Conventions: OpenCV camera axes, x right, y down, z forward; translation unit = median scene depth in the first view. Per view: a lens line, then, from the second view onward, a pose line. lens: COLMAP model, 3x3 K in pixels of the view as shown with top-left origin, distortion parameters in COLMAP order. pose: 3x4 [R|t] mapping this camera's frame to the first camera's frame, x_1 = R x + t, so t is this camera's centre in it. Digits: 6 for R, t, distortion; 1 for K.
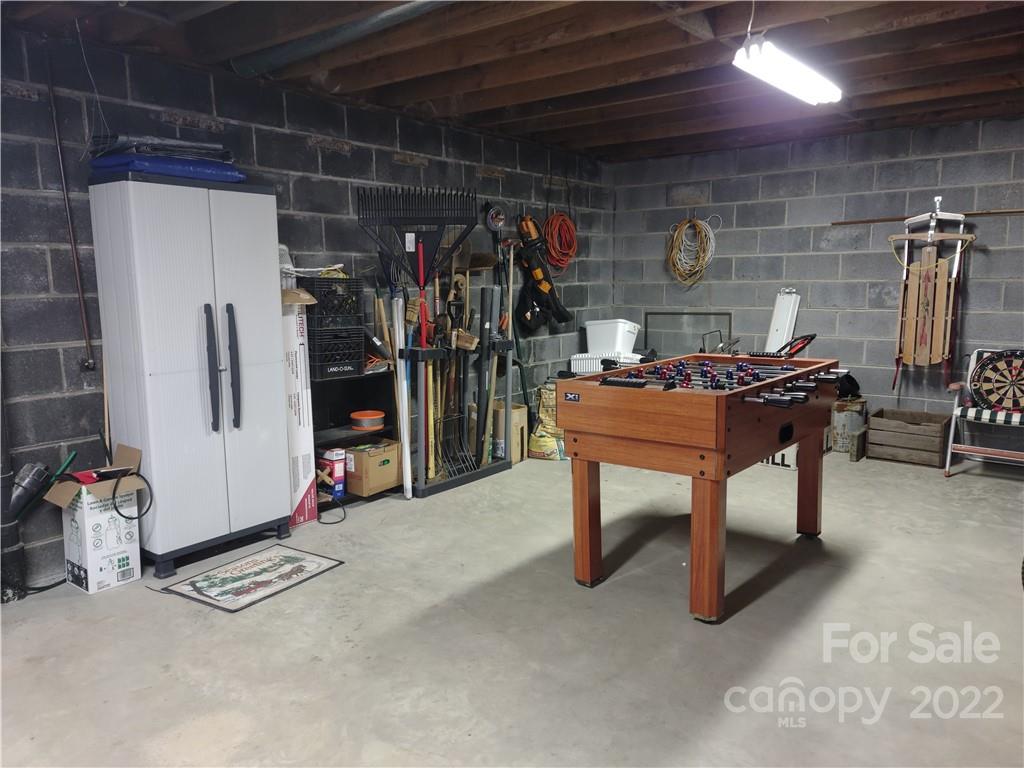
lens RADIAL K [[753.2, 0, 512.0], [0, 753.2, 384.5], [0, 0, 1]] dist [0.058427, -0.015648]
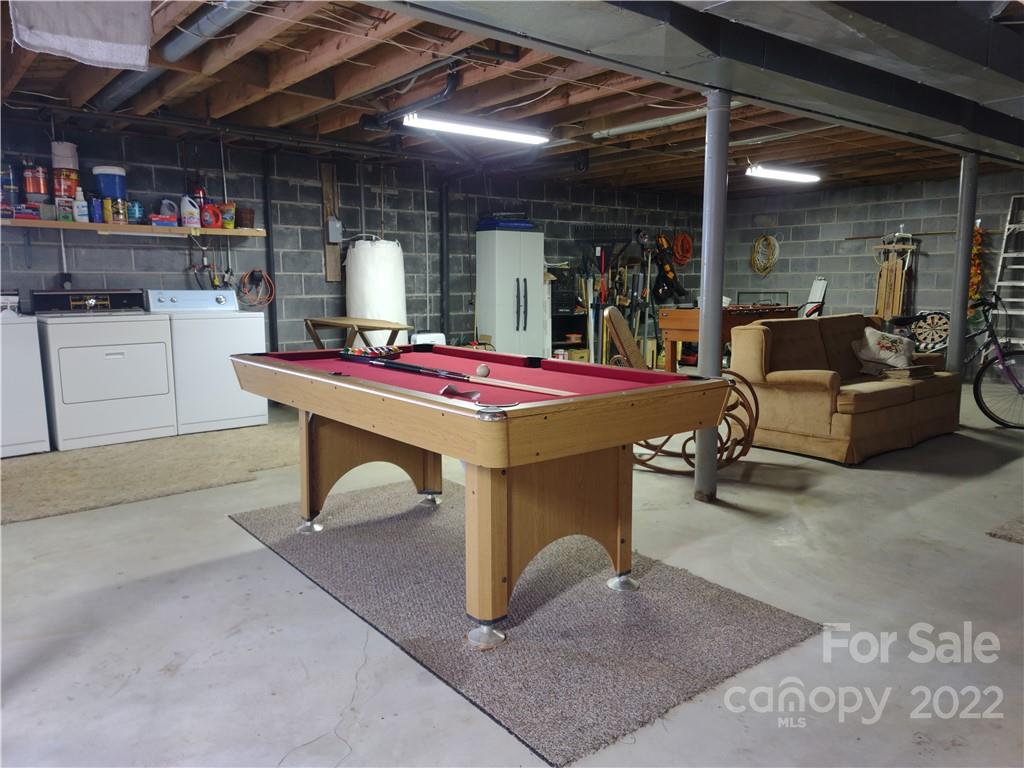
lens RADIAL K [[753.2, 0, 510.7], [0, 753.2, 380.8], [0, 0, 1]] dist [0.058427, -0.015648]
pose [[0.976365, 0.035930, -0.213120, 0.073290], [-0.037243, 0.999304, -0.002146, 0.154827], [0.212894, 0.010032, 0.977024, -0.923892]]
